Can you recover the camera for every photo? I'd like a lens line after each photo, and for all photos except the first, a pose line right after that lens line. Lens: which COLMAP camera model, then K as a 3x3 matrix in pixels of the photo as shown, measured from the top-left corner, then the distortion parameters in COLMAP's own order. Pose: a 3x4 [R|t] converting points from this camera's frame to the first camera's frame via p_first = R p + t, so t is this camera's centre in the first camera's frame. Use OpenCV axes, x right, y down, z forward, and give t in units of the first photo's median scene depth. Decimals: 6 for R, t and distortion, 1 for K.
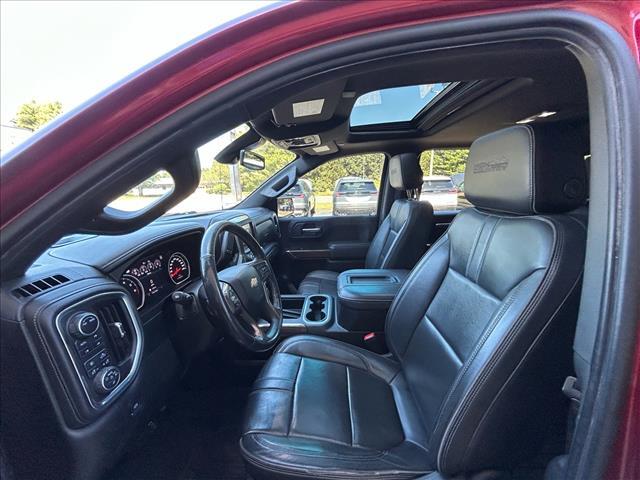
lens RADIAL K [[256.2, 0, 321.6], [0, 256.2, 243.7], [0, 0, 1]] dist [-0.001885, -0.000139]
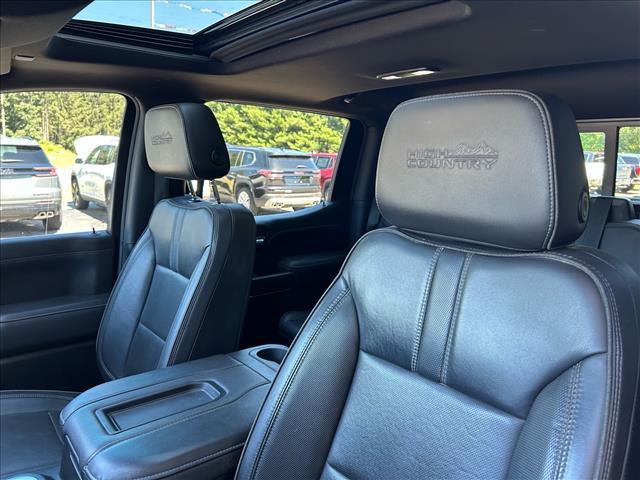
lens RADIAL K [[492.7, 0, 319.5], [0, 492.7, 241.2], [0, 0, 1]] dist [0.040872, -0.030131]
pose [[0.754423, -0.057651, 0.653852, -0.107081], [0.095956, 0.995120, -0.022974, -0.067538], [-0.649337, 0.080073, 0.756274, 0.210688]]
